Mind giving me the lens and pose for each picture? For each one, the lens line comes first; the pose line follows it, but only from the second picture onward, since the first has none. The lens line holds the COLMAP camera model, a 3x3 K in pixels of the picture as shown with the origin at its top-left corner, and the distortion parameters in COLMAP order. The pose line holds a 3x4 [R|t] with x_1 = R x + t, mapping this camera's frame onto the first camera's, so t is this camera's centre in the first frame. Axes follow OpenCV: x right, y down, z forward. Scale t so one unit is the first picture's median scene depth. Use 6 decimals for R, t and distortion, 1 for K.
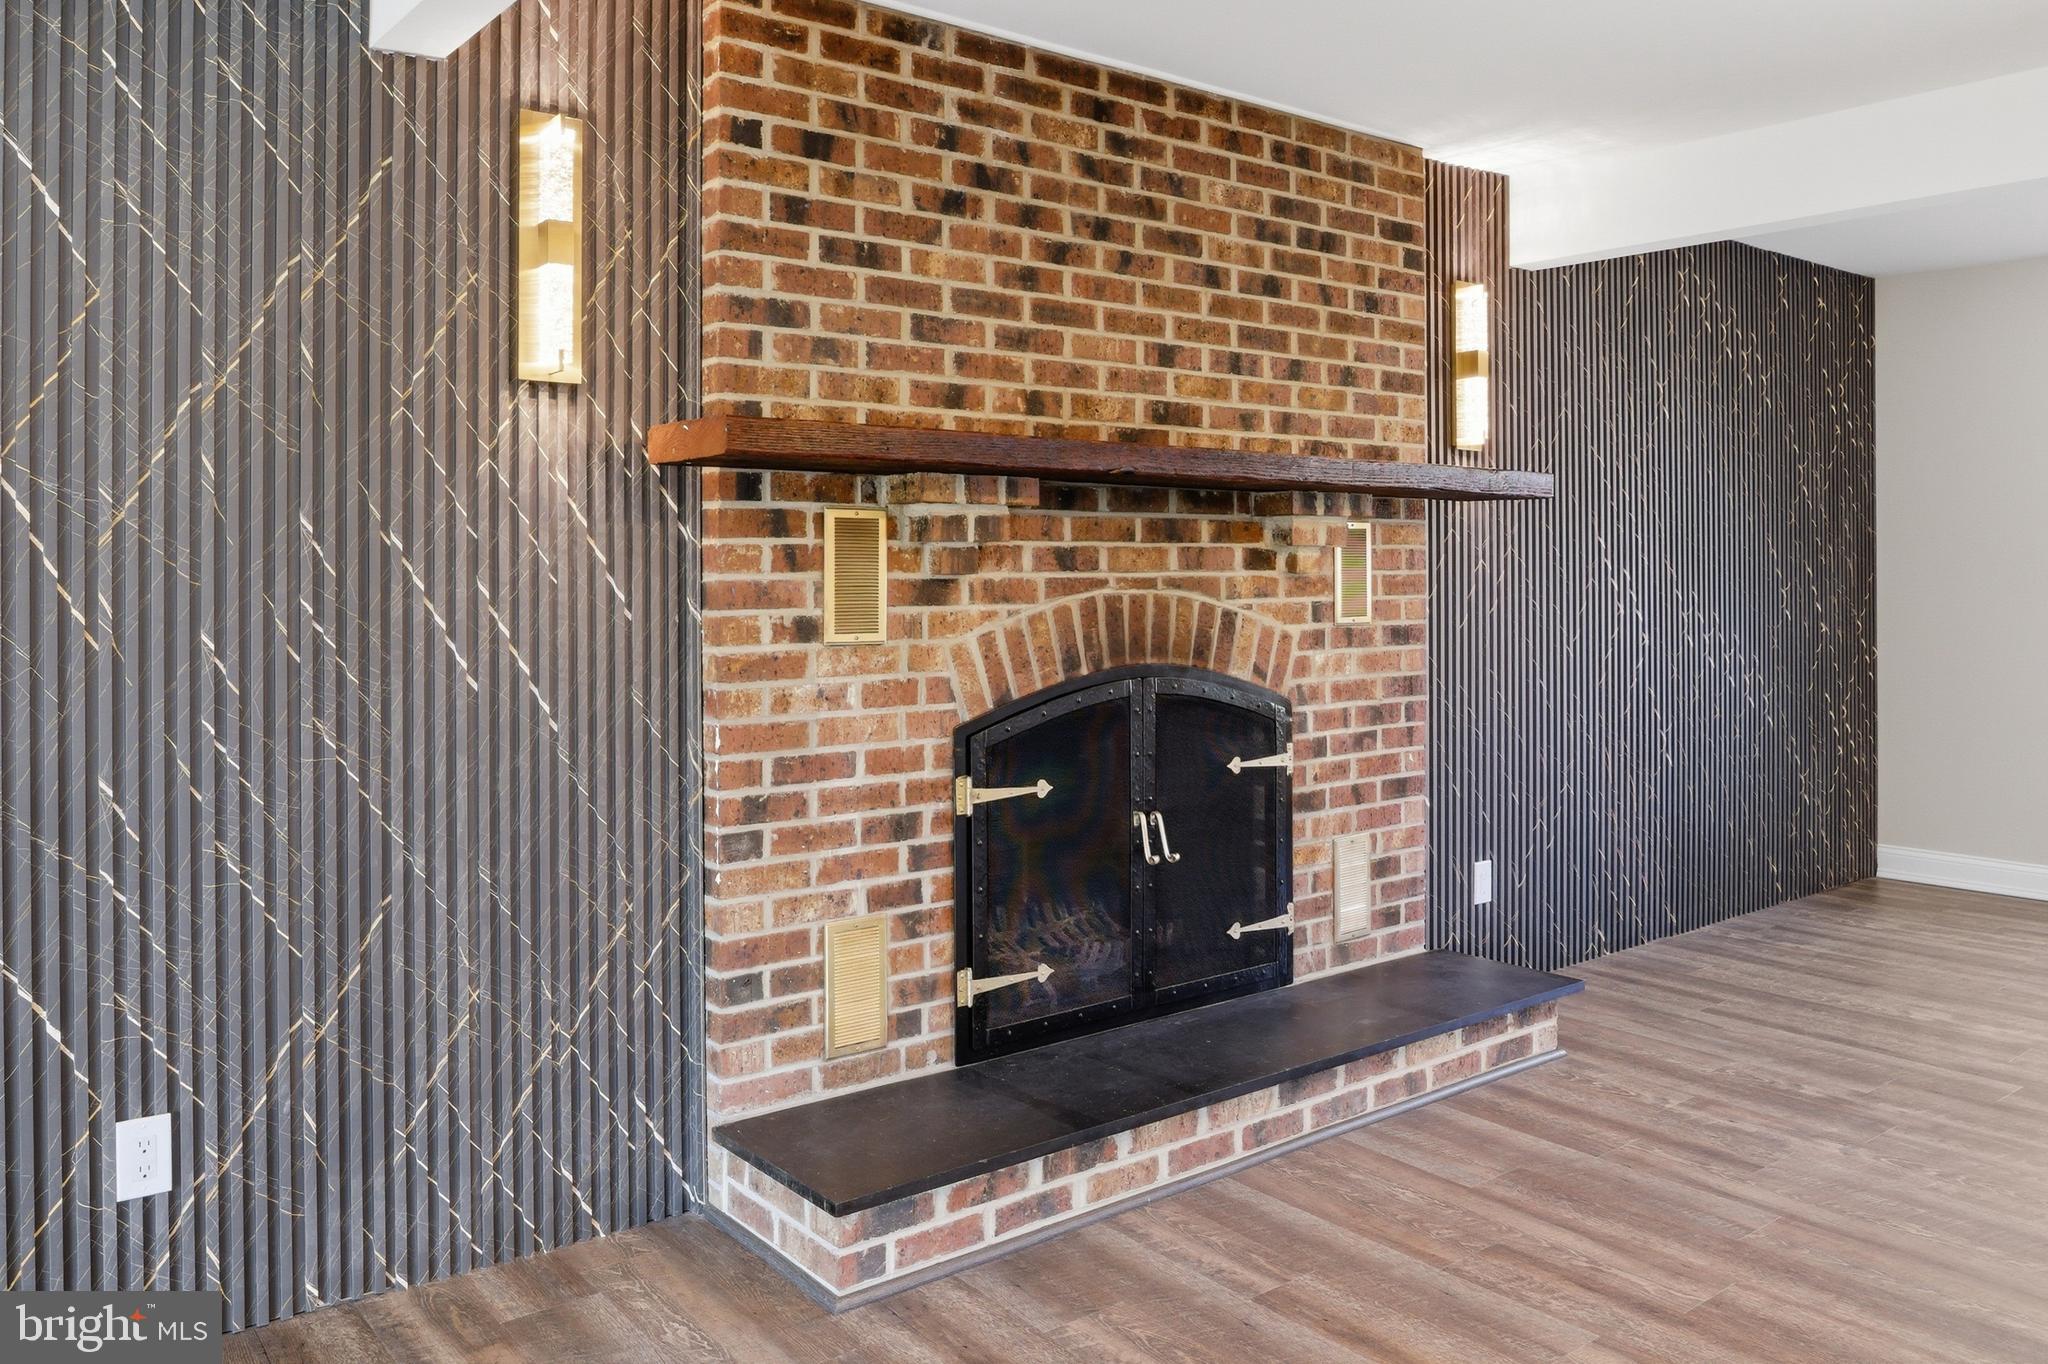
lens RADIAL K [[1511.8, 0, 973.5], [0, 1511.8, 561.8], [0, 0, 1]] dist [-0.032513, 0.003089]
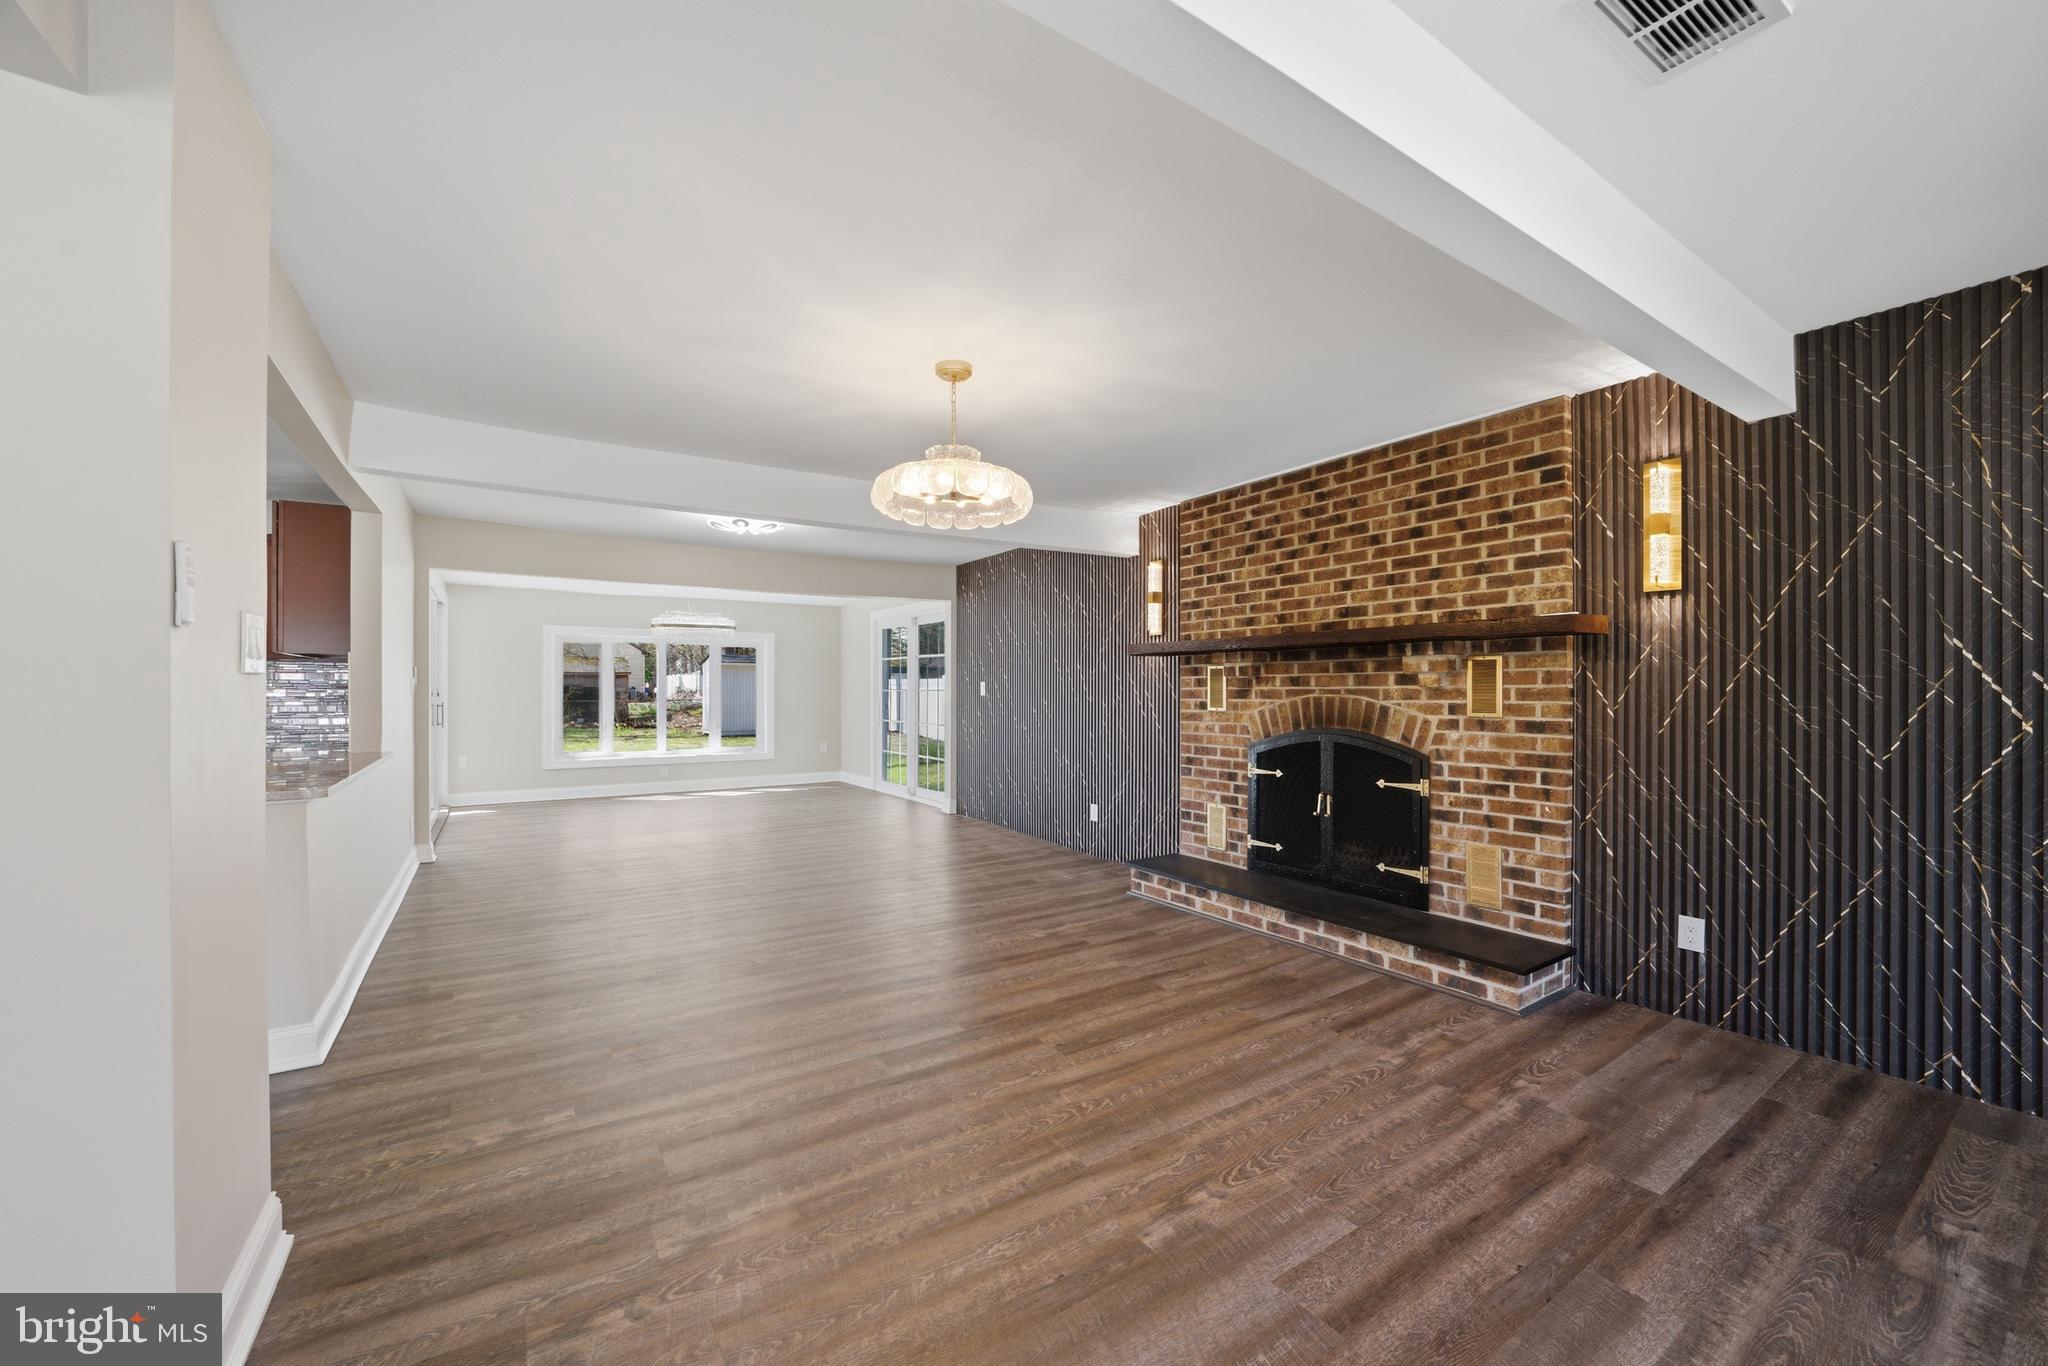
lens RADIAL K [[796.8, 0, 1018.4], [0, 796.8, 690.1], [0, 0, 1]] dist [-0.020480, 0.000636]
pose [[-0.064644, 0.002535, -0.997905, 1.385323], [0.009541, 0.999953, 0.001922, 0.005715], [0.997863, -0.009396, -0.064666, 0.657811]]
